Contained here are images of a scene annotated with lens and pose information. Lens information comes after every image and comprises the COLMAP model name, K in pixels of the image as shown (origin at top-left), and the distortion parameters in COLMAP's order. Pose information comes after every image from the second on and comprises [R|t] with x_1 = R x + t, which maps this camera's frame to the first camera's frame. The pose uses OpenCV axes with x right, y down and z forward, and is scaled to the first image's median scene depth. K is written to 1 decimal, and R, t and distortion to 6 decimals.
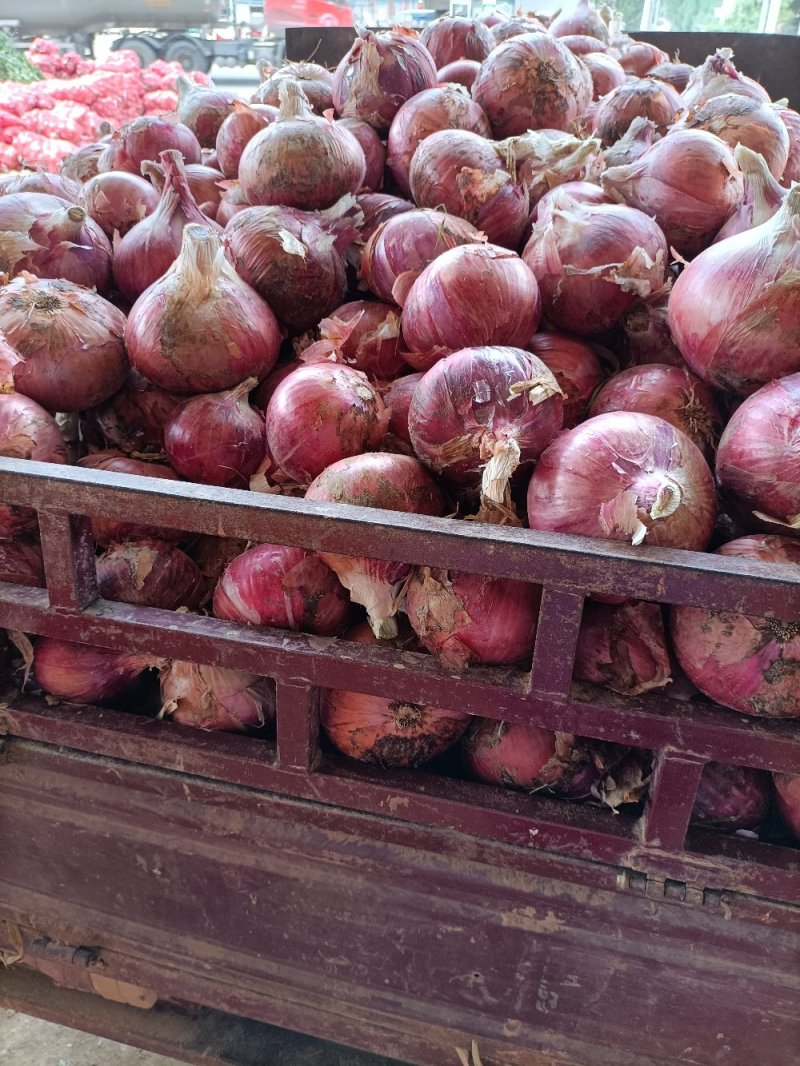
lens RADIAL K [[756.5, 0, 403.0], [0, 756.5, 503.1], [0, 0, 1]] dist [0.088607, -0.146690]
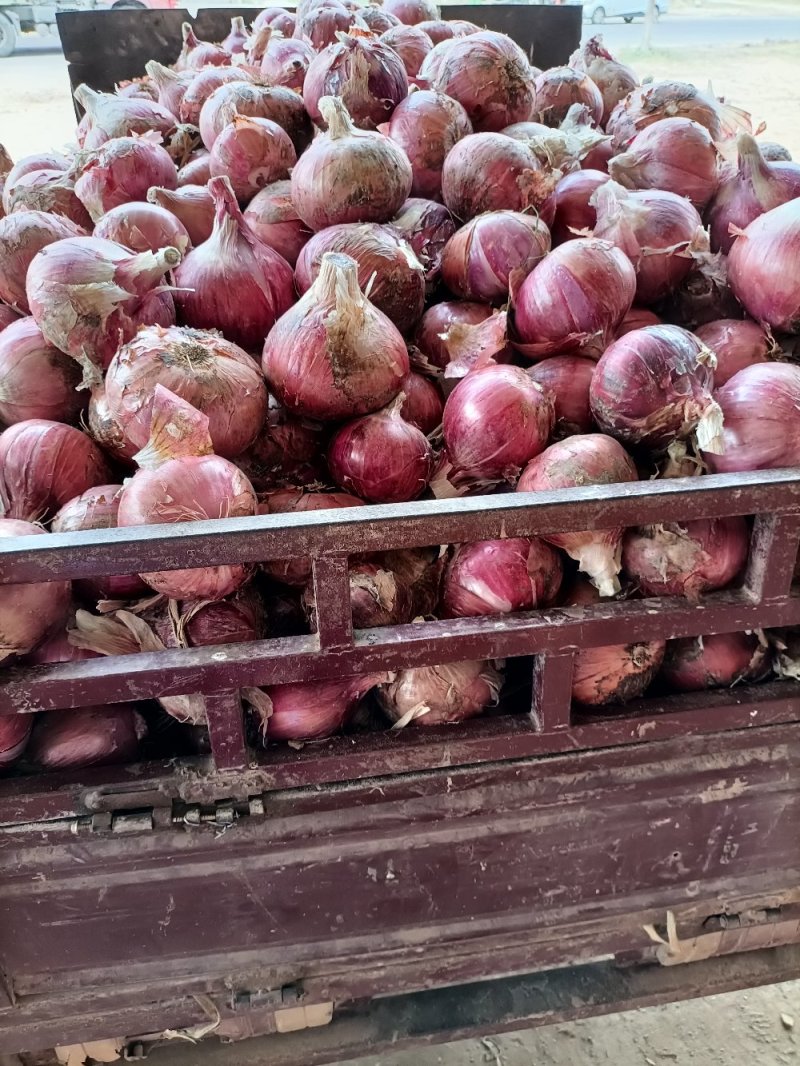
lens RADIAL K [[756.5, 0, 403.0], [0, 756.5, 503.1], [0, 0, 1]] dist [0.088607, -0.146690]
pose [[0.925989, -0.224497, 0.303556, -0.575626], [0.212002, 0.974466, 0.073968, -0.097723], [-0.312410, -0.004139, 0.949938, 0.008341]]
